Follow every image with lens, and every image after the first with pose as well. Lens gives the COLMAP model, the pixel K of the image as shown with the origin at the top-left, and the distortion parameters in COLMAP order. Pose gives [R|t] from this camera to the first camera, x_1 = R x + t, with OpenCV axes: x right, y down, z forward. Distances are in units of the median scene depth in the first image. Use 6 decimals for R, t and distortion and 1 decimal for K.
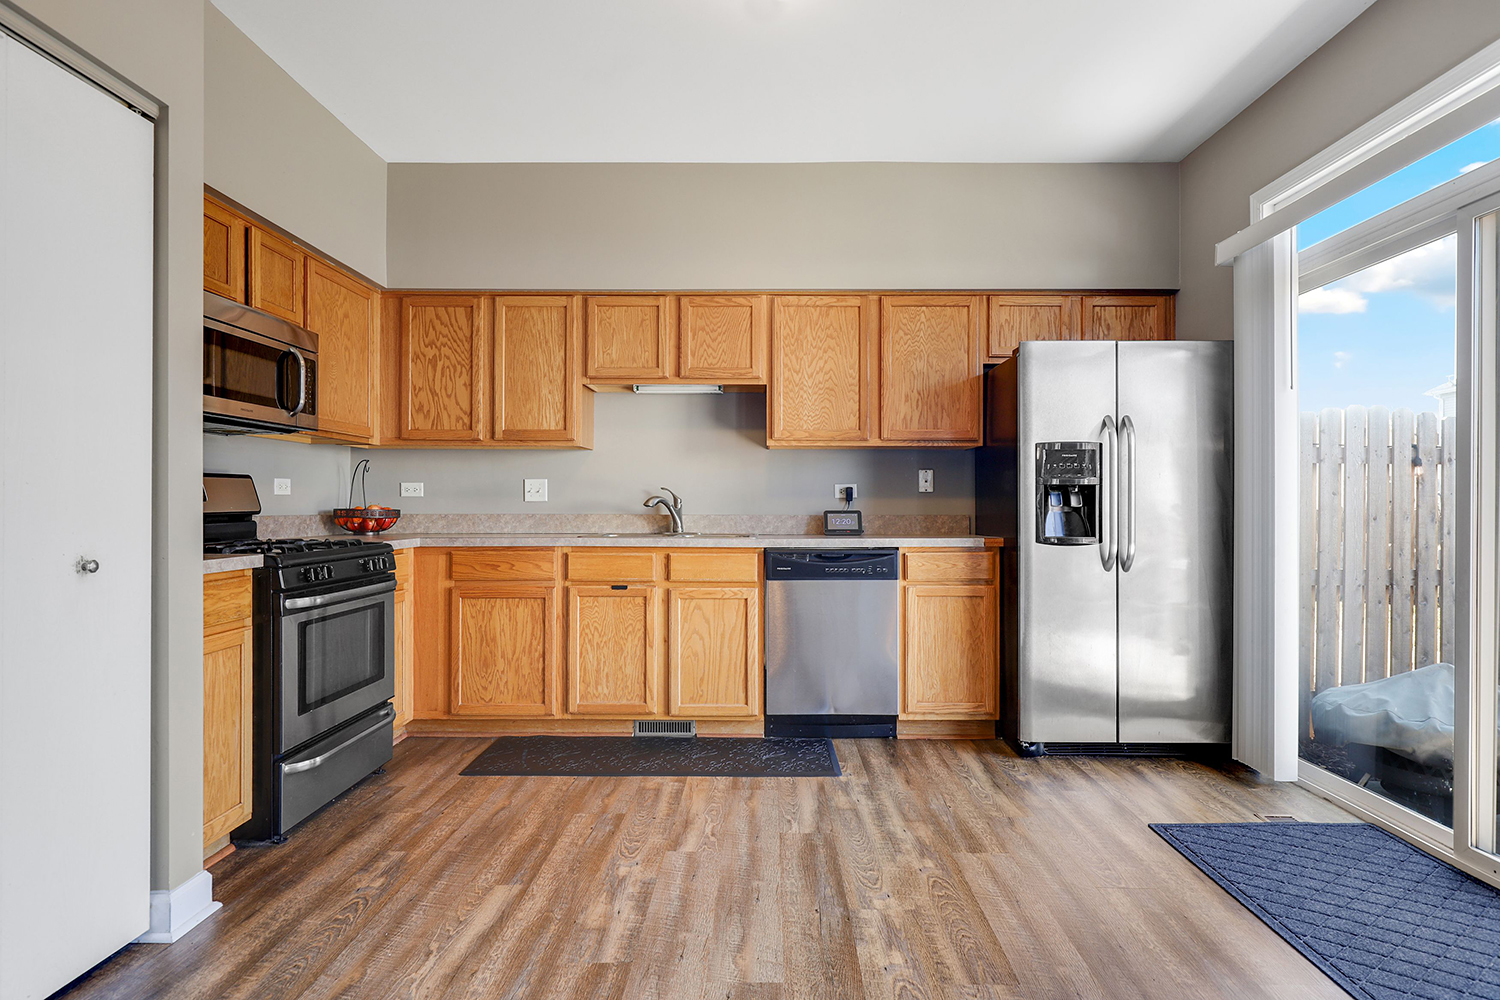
lens RADIAL K [[788.7, 0, 751.3], [0, 788.7, 503.7], [0, 0, 1]] dist [-0.000870, -0.001018]
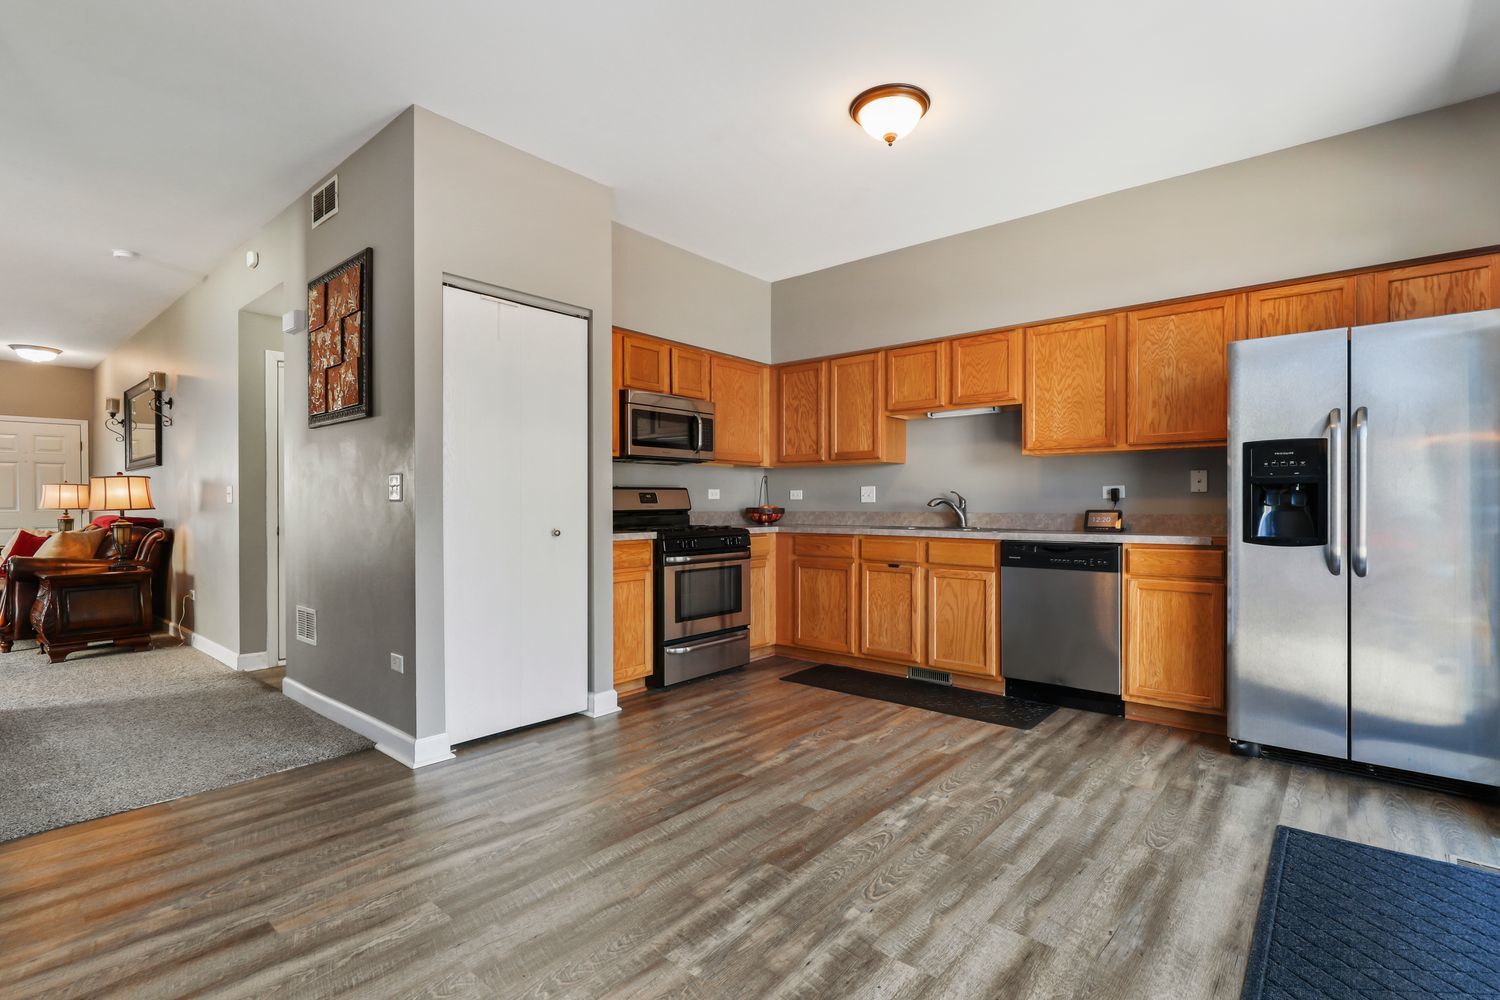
lens RADIAL K [[687.6, 0, 754.7], [0, 687.6, 507.8], [0, 0, 1]] dist [-0.000716, -0.000218]
pose [[0.772499, 0.001264, -0.635014, 0.429339], [0.001867, 0.999989, 0.004261, 0.001209], [0.635013, -0.004478, 0.772489, -0.068611]]
